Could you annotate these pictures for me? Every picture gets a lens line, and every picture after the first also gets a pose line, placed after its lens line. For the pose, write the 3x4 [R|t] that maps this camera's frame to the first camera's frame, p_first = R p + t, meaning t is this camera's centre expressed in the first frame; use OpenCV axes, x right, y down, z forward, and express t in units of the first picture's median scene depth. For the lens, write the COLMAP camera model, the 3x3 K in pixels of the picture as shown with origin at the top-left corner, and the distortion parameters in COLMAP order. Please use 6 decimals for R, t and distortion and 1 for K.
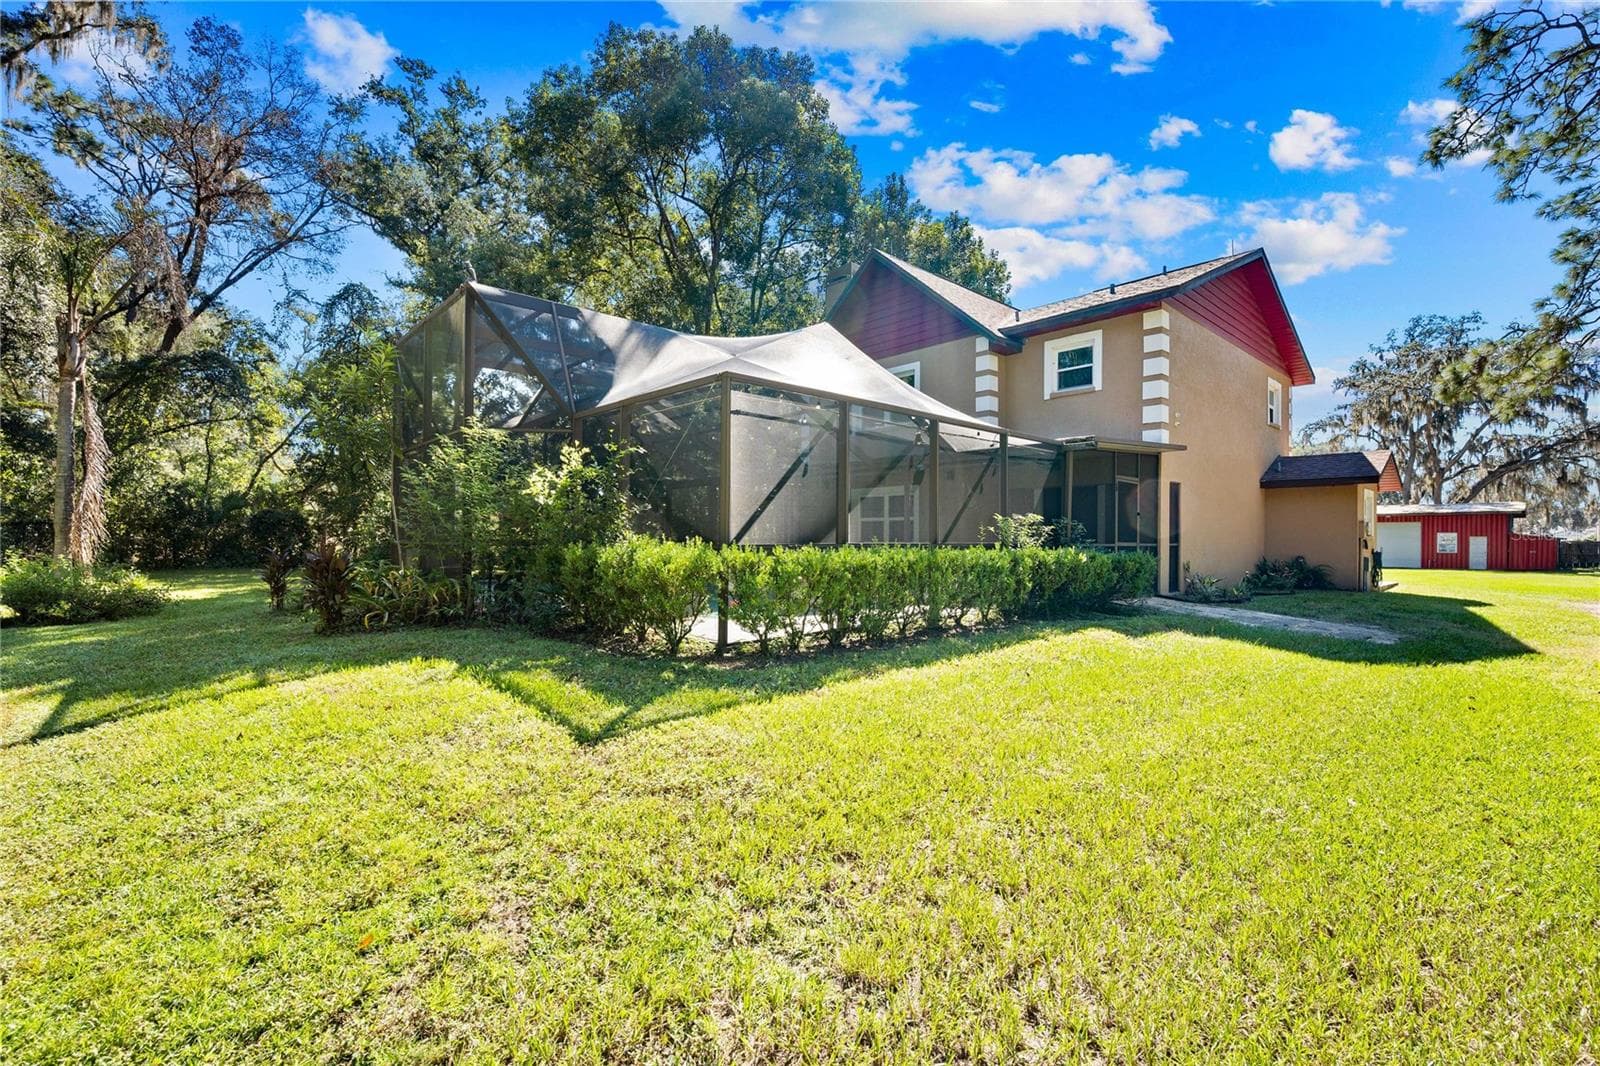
lens RADIAL K [[697.8, 0, 797.0], [0, 697.8, 537.0], [0, 0, 1]] dist [-0.002777, 0.001370]
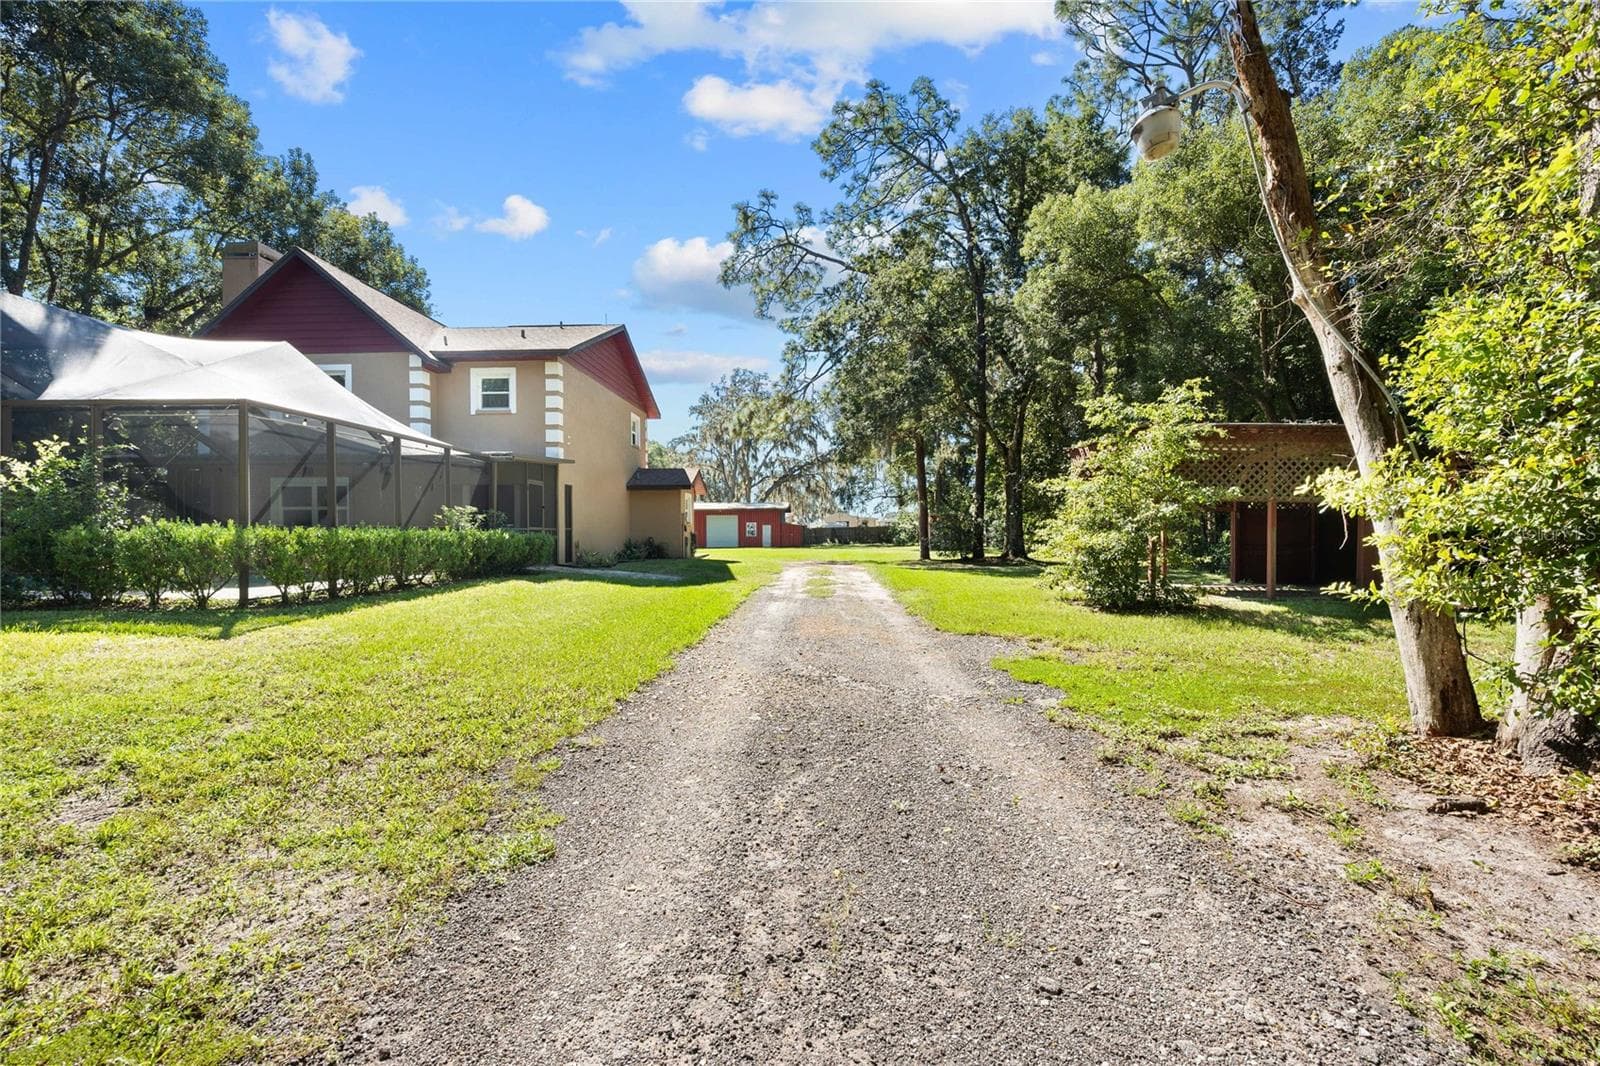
lens RADIAL K [[697.8, 0, 798.2], [0, 697.8, 533.9], [0, 0, 1]] dist [-0.002777, 0.001370]
pose [[0.699567, -0.014441, 0.714421, -0.120750], [0.009377, 0.999895, 0.011030, 0.008076], [-0.714505, -0.001017, 0.699629, -0.271035]]
